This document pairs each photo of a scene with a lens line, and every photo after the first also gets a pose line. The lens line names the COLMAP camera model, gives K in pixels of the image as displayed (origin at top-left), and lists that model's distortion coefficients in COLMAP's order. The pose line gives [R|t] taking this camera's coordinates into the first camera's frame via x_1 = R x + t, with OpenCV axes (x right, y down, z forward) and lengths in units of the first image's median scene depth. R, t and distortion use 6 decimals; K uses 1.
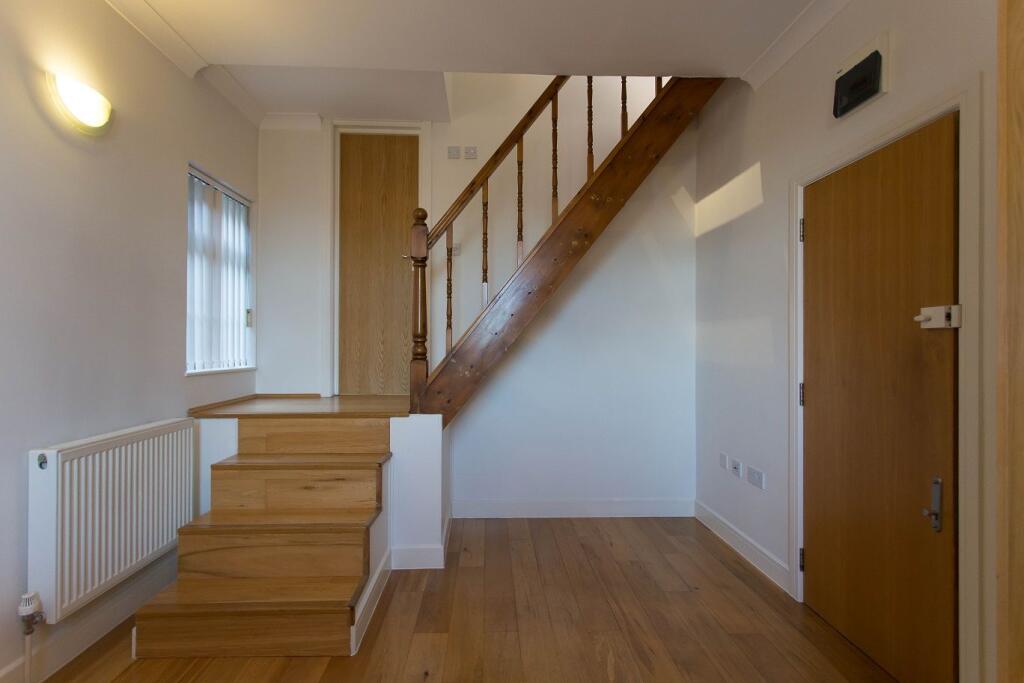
lens RADIAL K [[487.7, 0, 515.6], [0, 487.7, 339.8], [0, 0, 1]] dist [-0.000136, 0.002194]
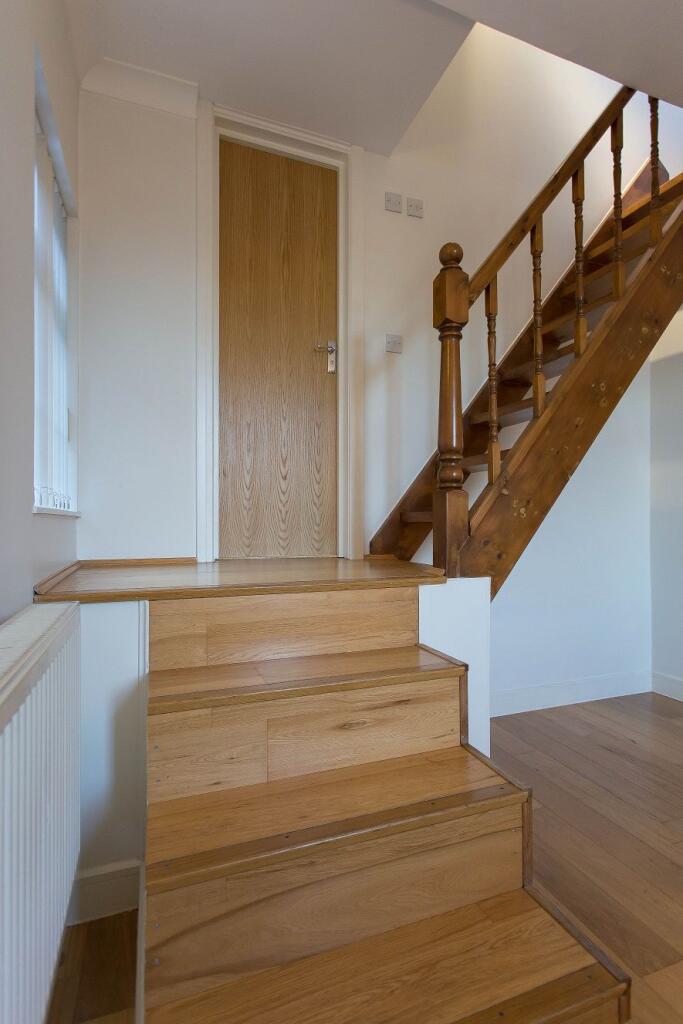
lens RADIAL K [[487.7, 0, 336.9], [0, 487.7, 520.5], [0, 0, 1]] dist [-0.000136, 0.002194]
pose [[0.949570, -0.002383, 0.313545, -0.536838], [-0.001078, 0.999940, 0.010864, 0.073813], [-0.313552, -0.010654, 0.949511, 0.467341]]
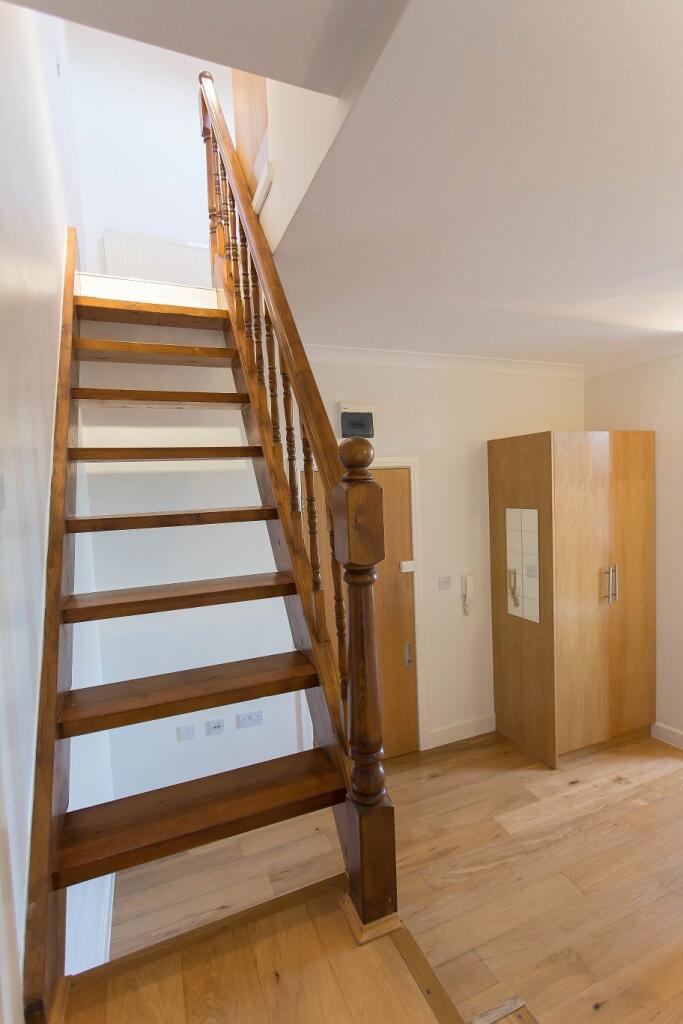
lens RADIAL K [[487.7, 0, 345.7], [0, 487.7, 520.8], [0, 0, 1]] dist [-0.000136, 0.002194]
pose [[-0.352525, -0.040885, 0.934909, -0.585234], [0.035018, 0.997769, 0.056839, -0.219910], [-0.935147, 0.052776, -0.350306, 1.185639]]
